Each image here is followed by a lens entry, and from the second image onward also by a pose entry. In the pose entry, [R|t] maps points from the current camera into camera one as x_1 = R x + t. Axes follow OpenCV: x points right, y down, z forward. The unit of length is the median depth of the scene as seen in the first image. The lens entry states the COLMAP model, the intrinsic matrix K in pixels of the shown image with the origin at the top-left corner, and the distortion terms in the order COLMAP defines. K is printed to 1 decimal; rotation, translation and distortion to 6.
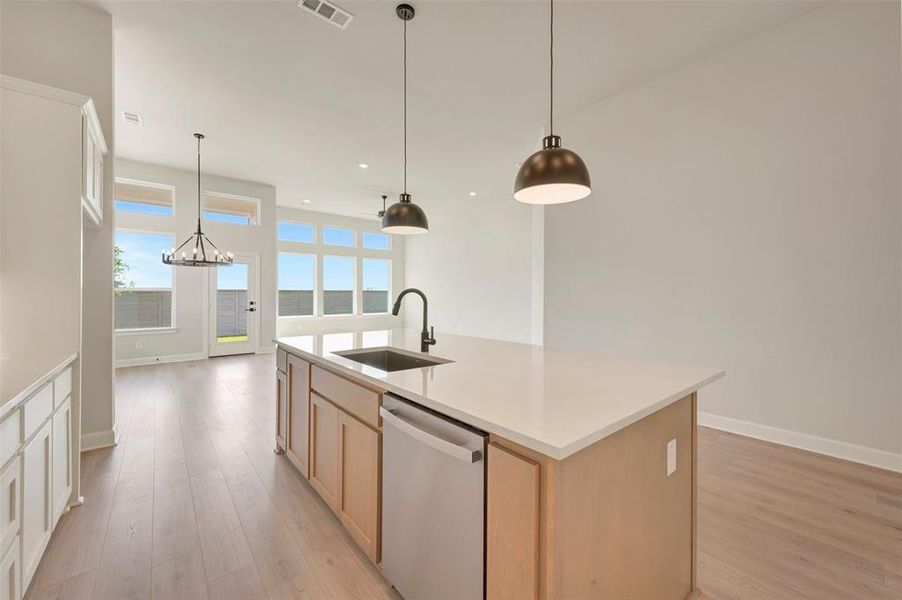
lens RADIAL K [[363.6, 0, 444.4], [0, 363.6, 295.4], [0, 0, 1]] dist [-0.000216, 0.000167]
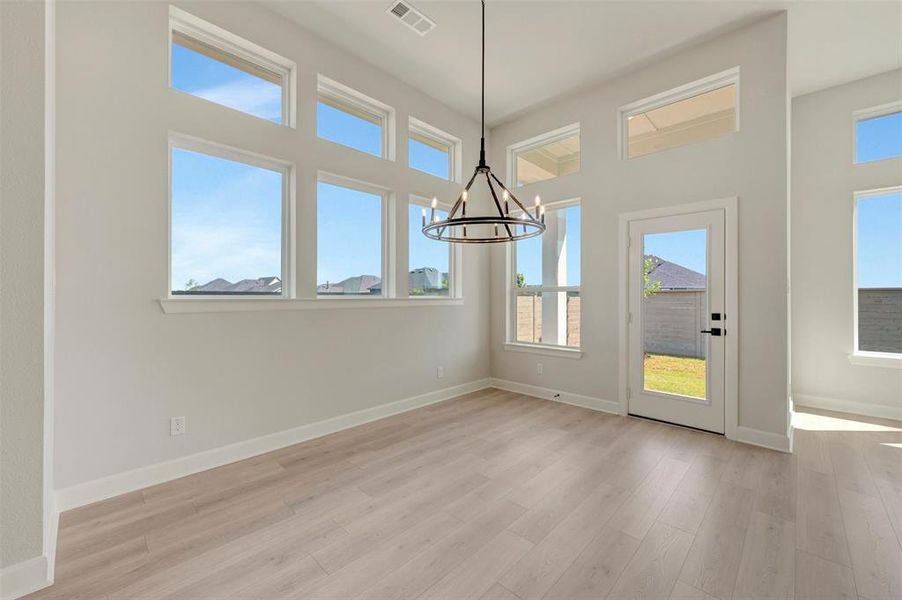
lens RADIAL K [[363.6, 0, 451.5], [0, 363.6, 295.5], [0, 0, 1]] dist [-0.000216, 0.000167]
pose [[0.116462, -0.005075, -0.993182, -0.287565], [-0.011024, 0.999919, -0.006402, 0.005005], [0.993134, 0.011695, 0.116397, 1.336855]]
